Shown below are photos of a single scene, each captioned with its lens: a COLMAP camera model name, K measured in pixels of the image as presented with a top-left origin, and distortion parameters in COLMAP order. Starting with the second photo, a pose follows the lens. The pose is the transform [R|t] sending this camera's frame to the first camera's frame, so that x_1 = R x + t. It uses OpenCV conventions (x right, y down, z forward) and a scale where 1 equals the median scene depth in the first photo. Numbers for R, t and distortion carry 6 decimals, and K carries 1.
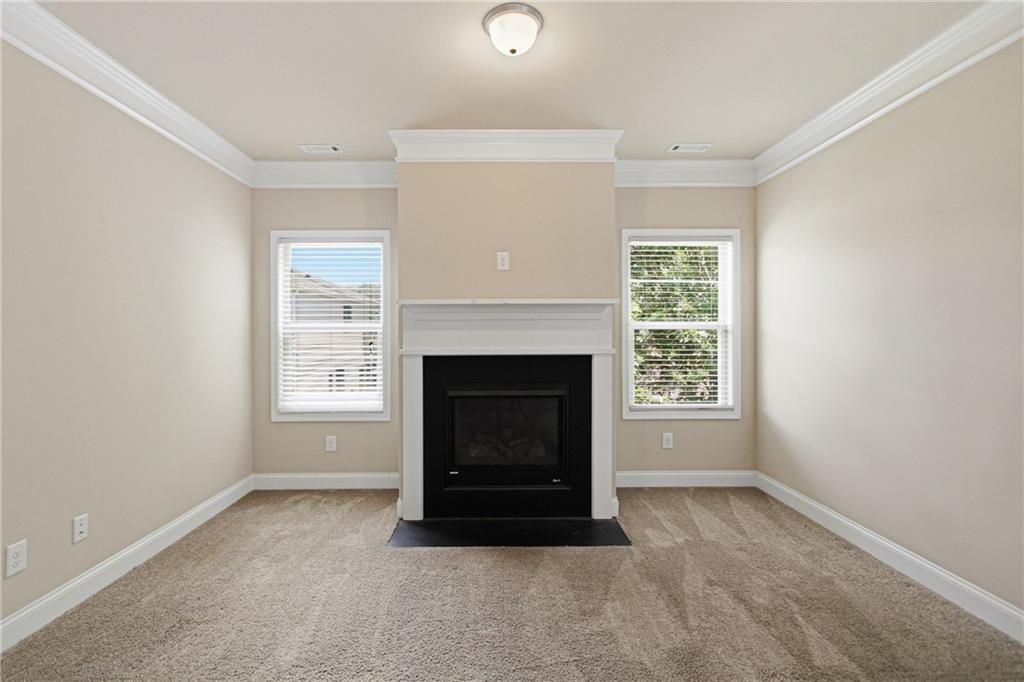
lens RADIAL K [[478.7, 0, 498.9], [0, 478.7, 334.7], [0, 0, 1]] dist [0.001284, -0.000177]
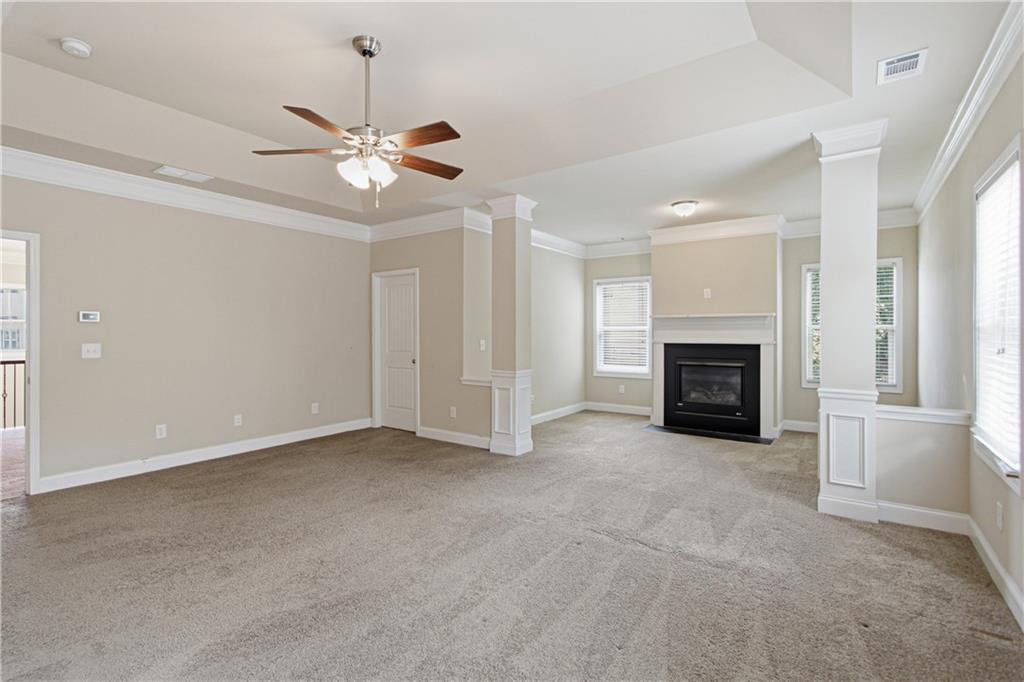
lens RADIAL K [[478.7, 0, 498.9], [0, 478.7, 334.7], [0, 0, 1]] dist [0.001284, -0.000177]
pose [[0.802665, 0.004547, -0.596413, 0.454817], [-0.003952, 0.999990, 0.002304, 0.006978], [0.596417, 0.000508, 0.802674, -0.955081]]
